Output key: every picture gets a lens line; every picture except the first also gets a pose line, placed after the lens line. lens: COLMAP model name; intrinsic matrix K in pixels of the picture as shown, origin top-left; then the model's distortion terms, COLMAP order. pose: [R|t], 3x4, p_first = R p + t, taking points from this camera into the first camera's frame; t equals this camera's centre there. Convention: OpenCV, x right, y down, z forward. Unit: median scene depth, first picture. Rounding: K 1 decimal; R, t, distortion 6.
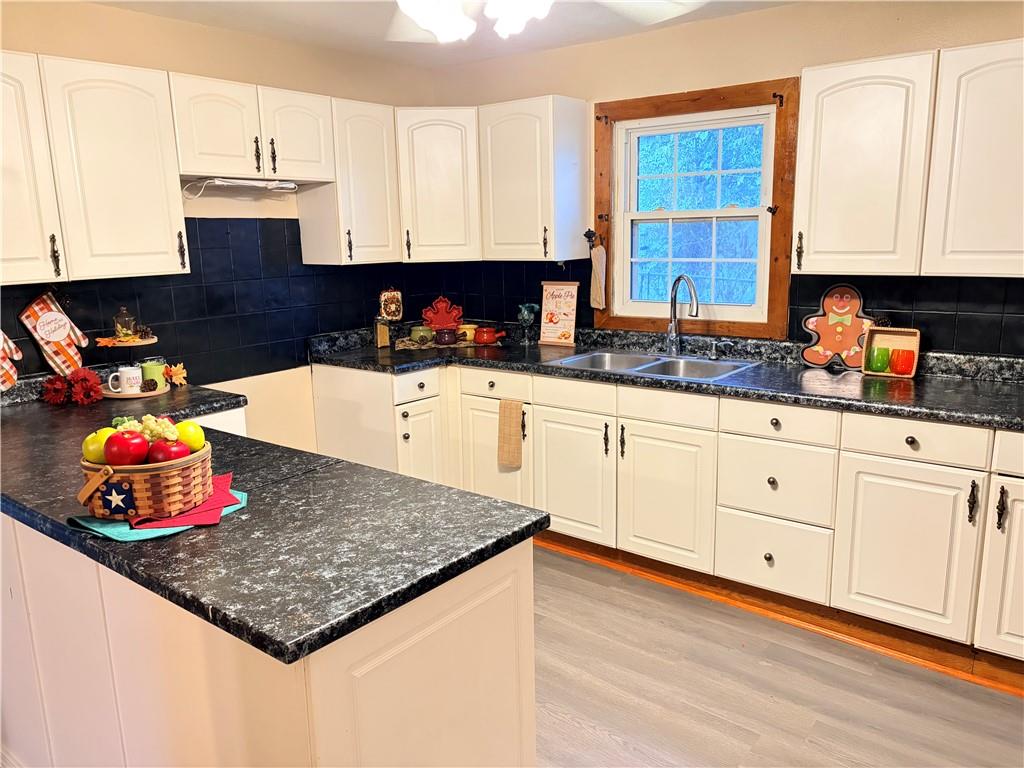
lens RADIAL K [[773.6, 0, 513.1], [0, 773.6, 391.3], [0, 0, 1]] dist [0.044031, -0.056505]
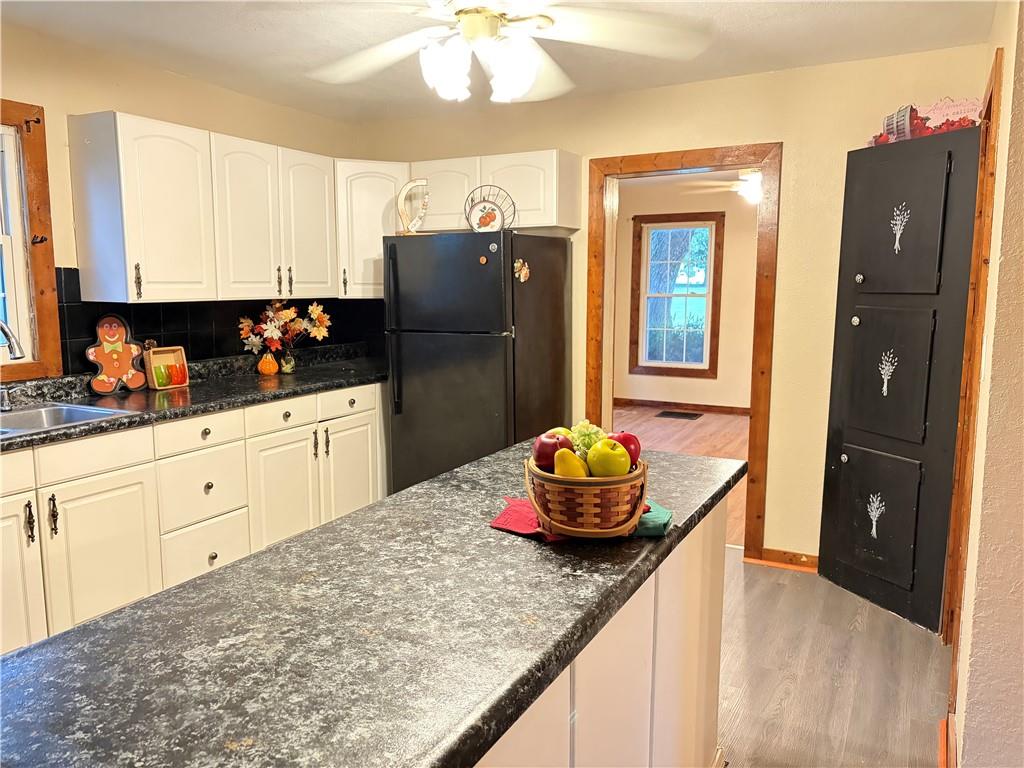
lens RADIAL K [[773.6, 0, 514.6], [0, 773.6, 389.4], [0, 0, 1]] dist [0.044031, -0.056505]
pose [[-0.194705, -0.116968, 0.973863, -0.716596], [0.201728, 0.966864, 0.156460, -0.090270], [-0.959894, 0.226919, -0.164657, 0.643422]]
